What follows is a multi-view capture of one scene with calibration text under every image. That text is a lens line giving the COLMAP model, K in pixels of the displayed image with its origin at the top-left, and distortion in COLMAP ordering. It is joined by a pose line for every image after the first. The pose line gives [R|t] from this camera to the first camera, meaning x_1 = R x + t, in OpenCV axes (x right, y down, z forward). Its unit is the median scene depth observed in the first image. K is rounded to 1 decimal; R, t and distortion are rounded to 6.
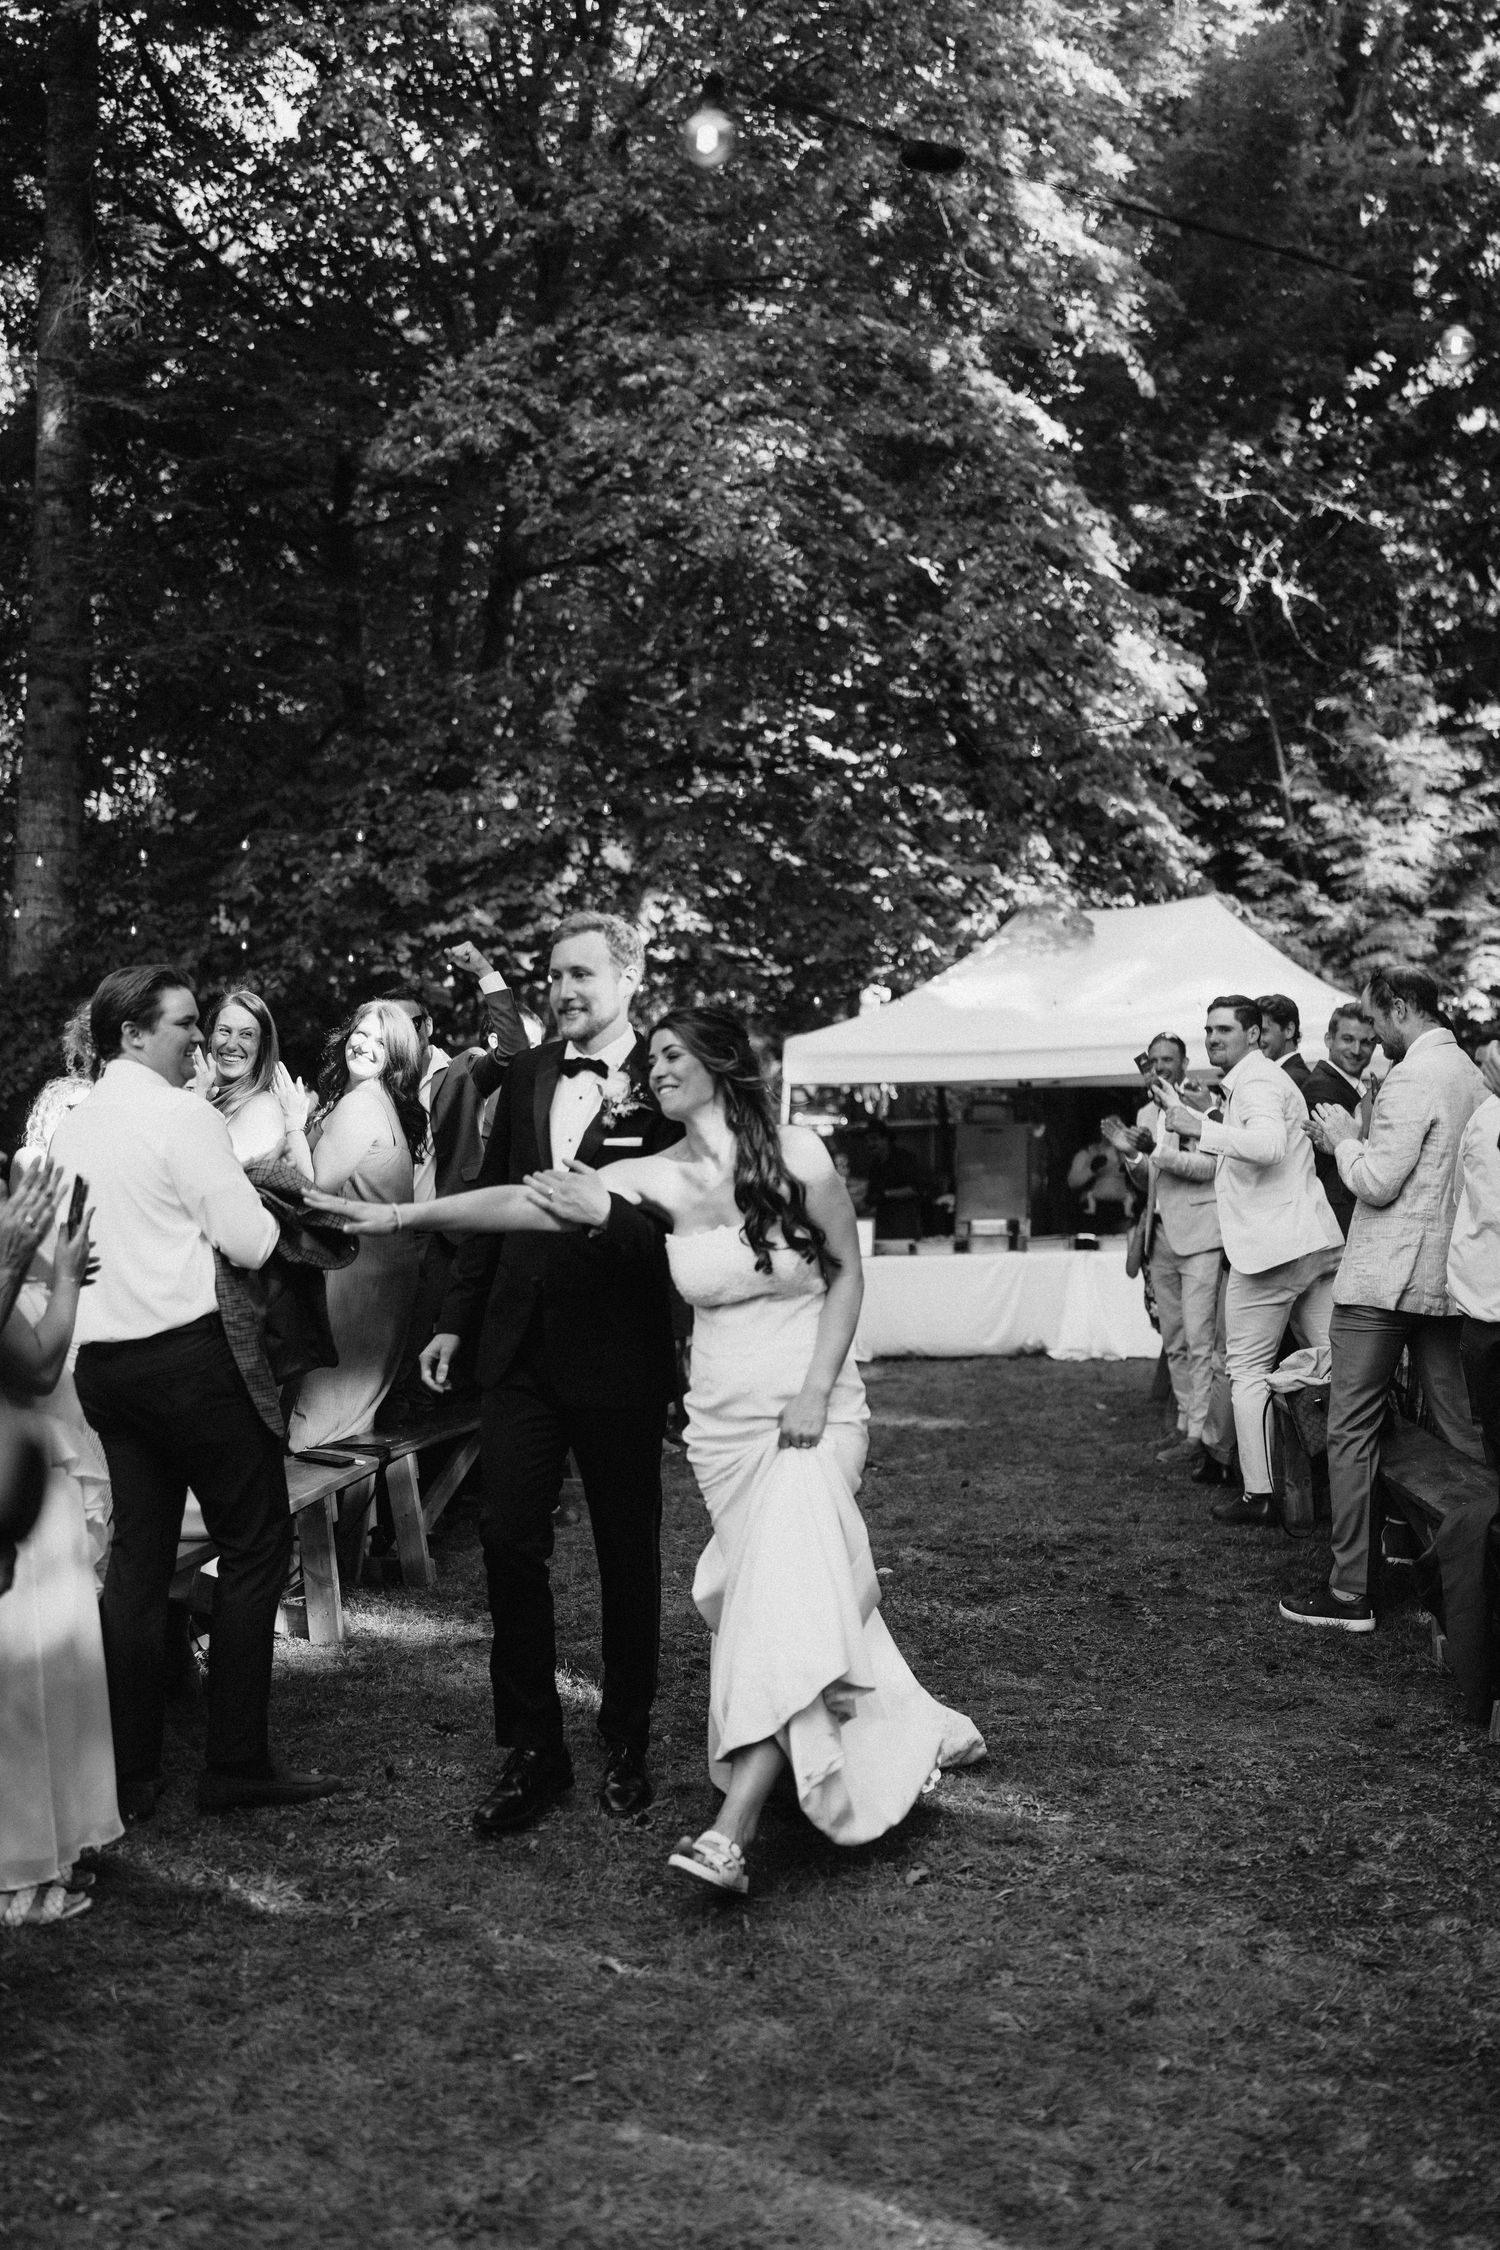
lens RADIAL K [[2230.5, 0, 750.0], [0, 2230.5, 1125.0], [0, 0, 1]] dist [-0.001342, 0.005754]
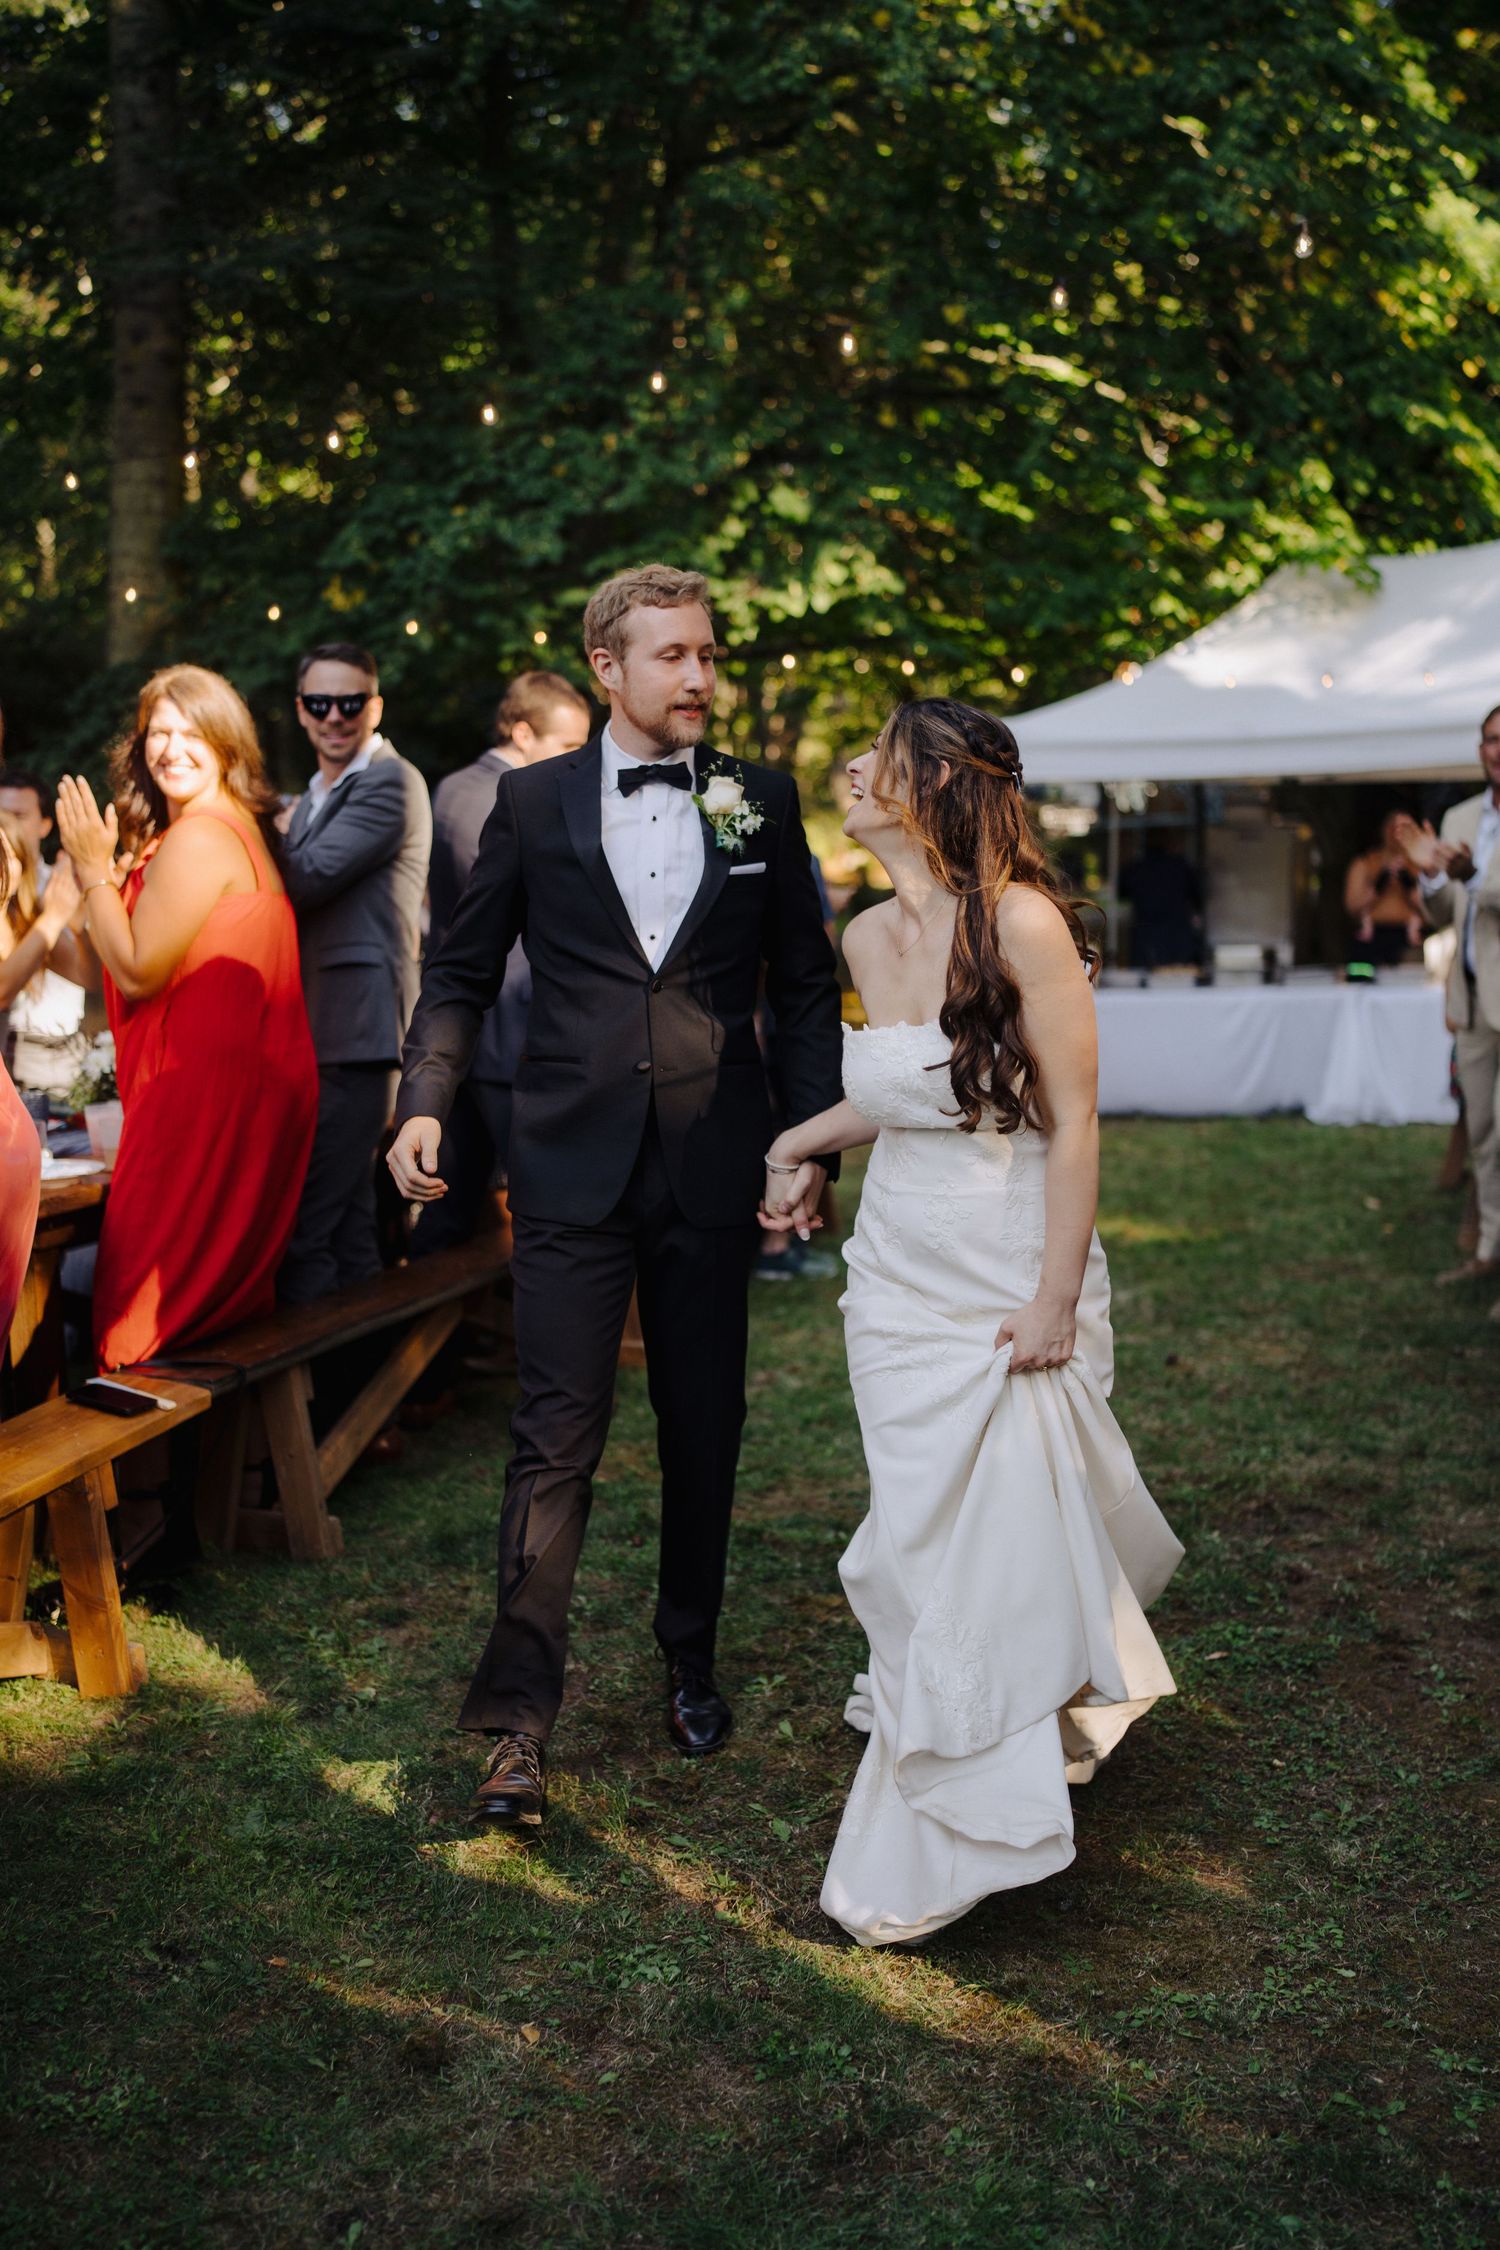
lens RADIAL K [[2218.4, 0, 743.4], [0, 2218.4, 1151.9], [0, 0, 1]] dist [-0.044225, 0.169397]
pose [[0.992600, 0.011243, -0.120912, 0.024575], [0.006825, 0.988965, 0.147989, -0.004688], [0.121242, -0.147719, 0.981570, 0.162751]]
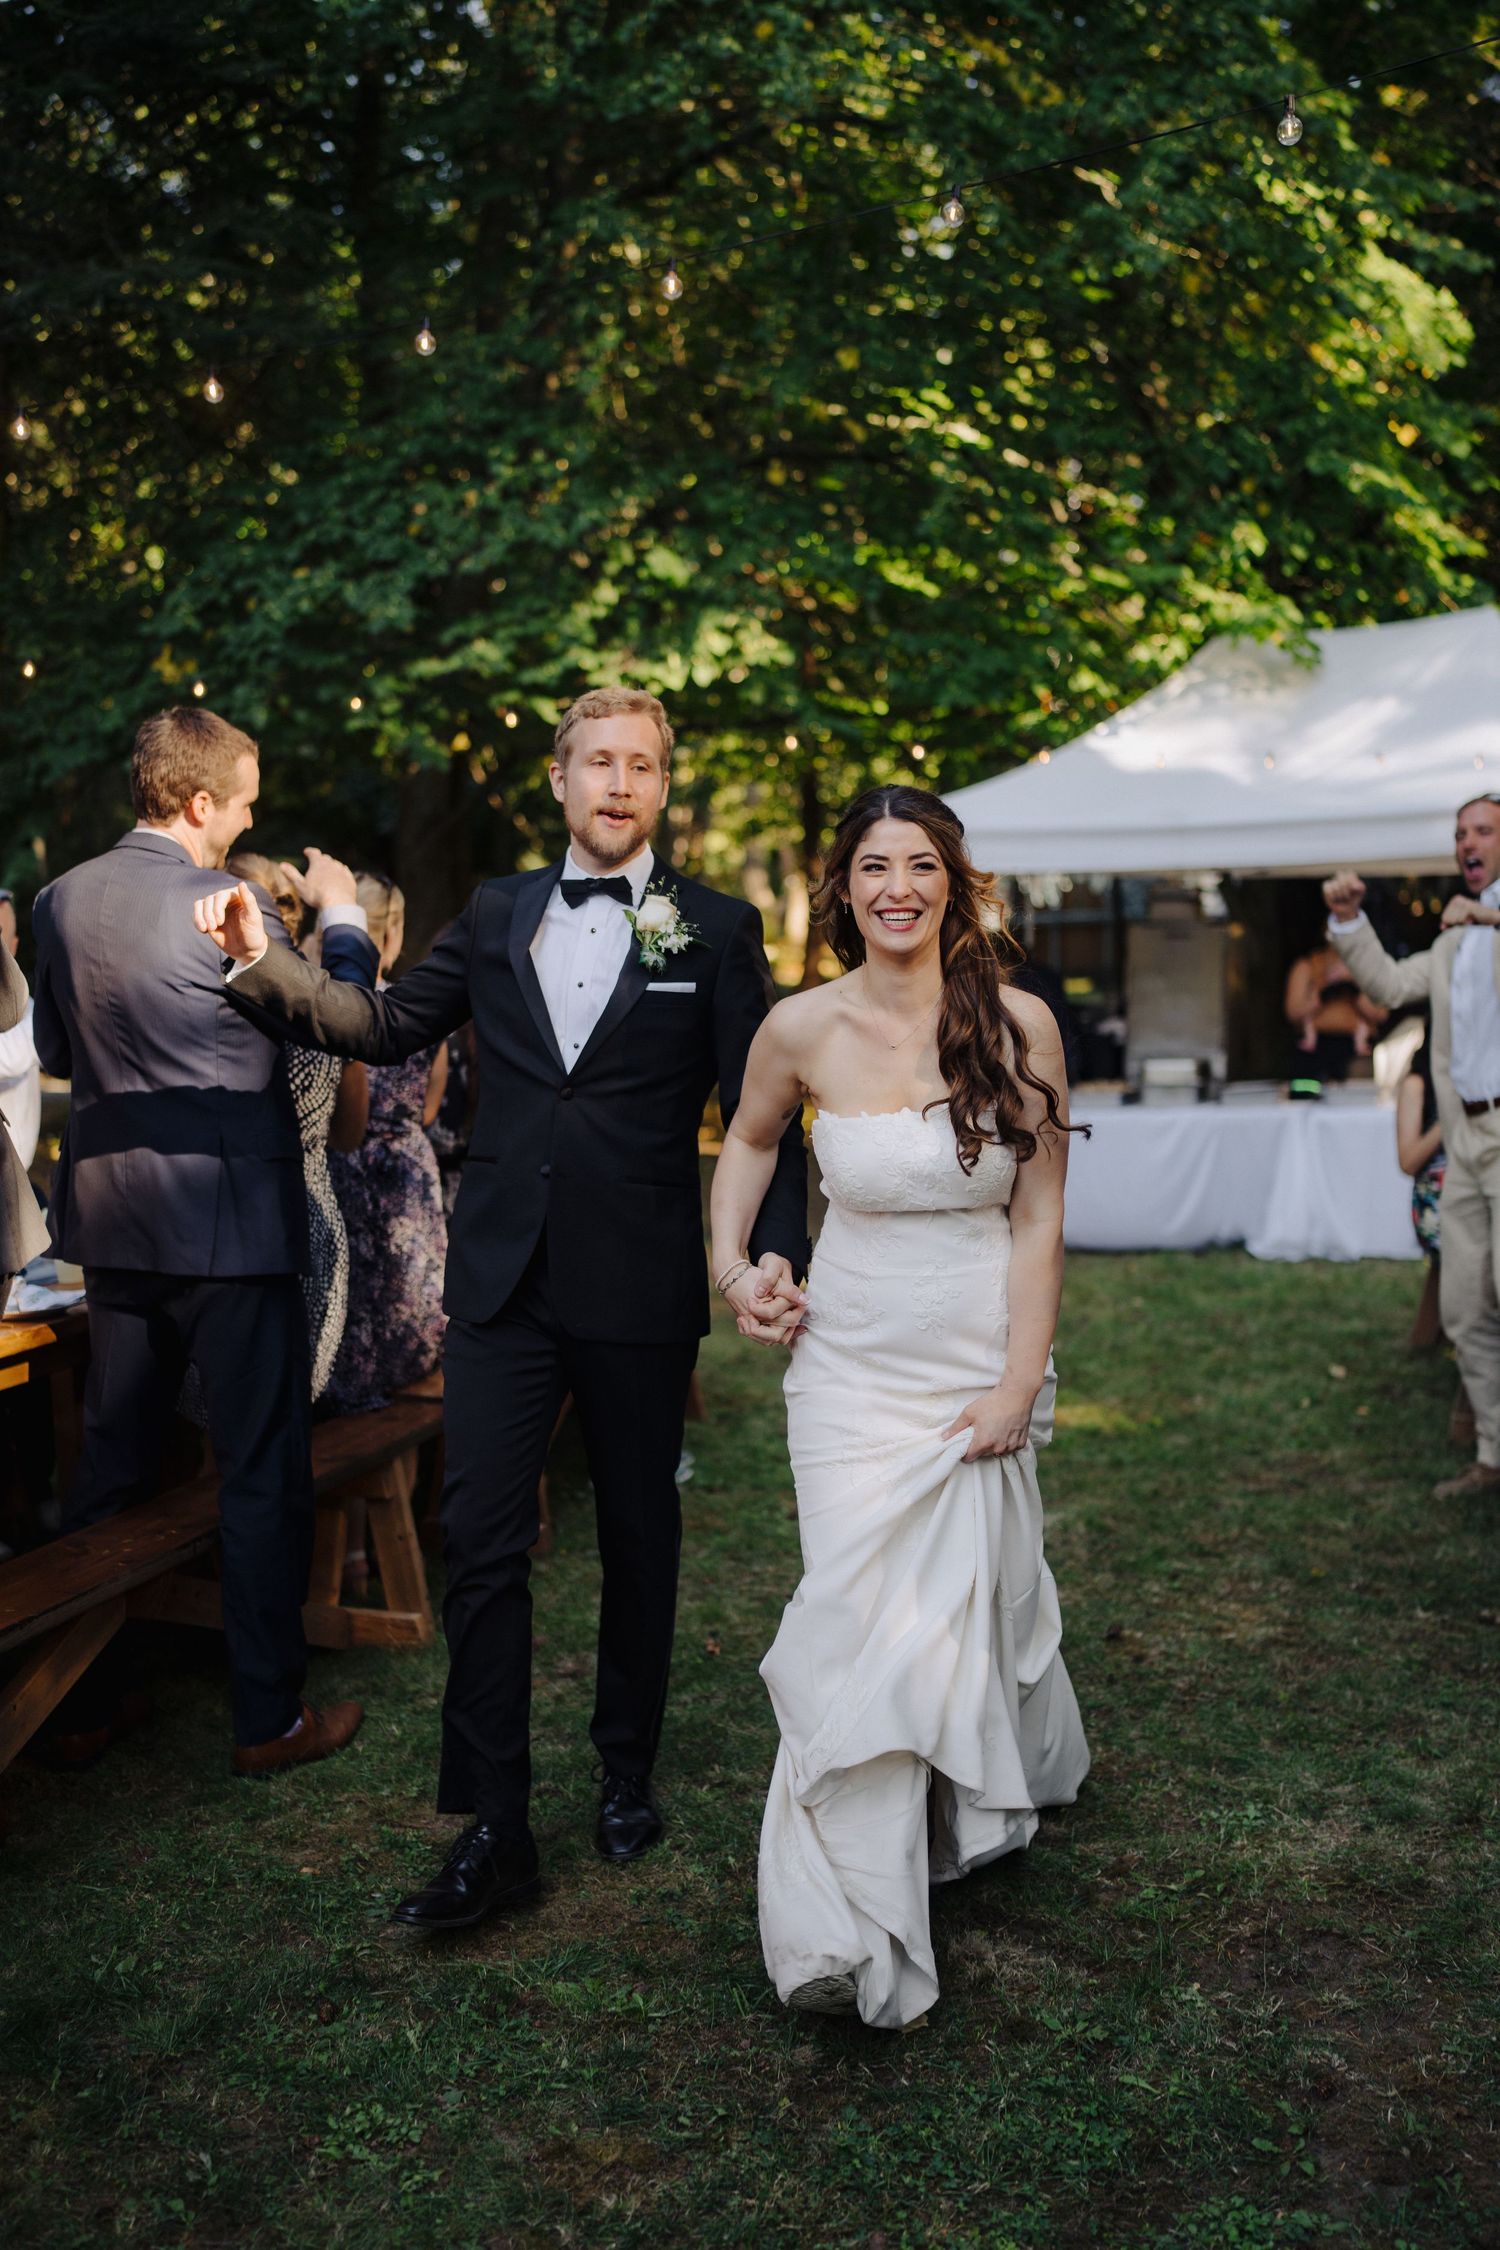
lens RADIAL K [[2203.3, 0, 759.5], [0, 2203.3, 1162.0], [0, 0, 1]] dist [-0.055542, 0.172593]
pose [[0.996959, 0.004577, -0.077790, 0.027944], [0.004183, 0.993690, 0.112086, -0.005521], [0.077812, -0.112070, 0.990649, 0.259667]]
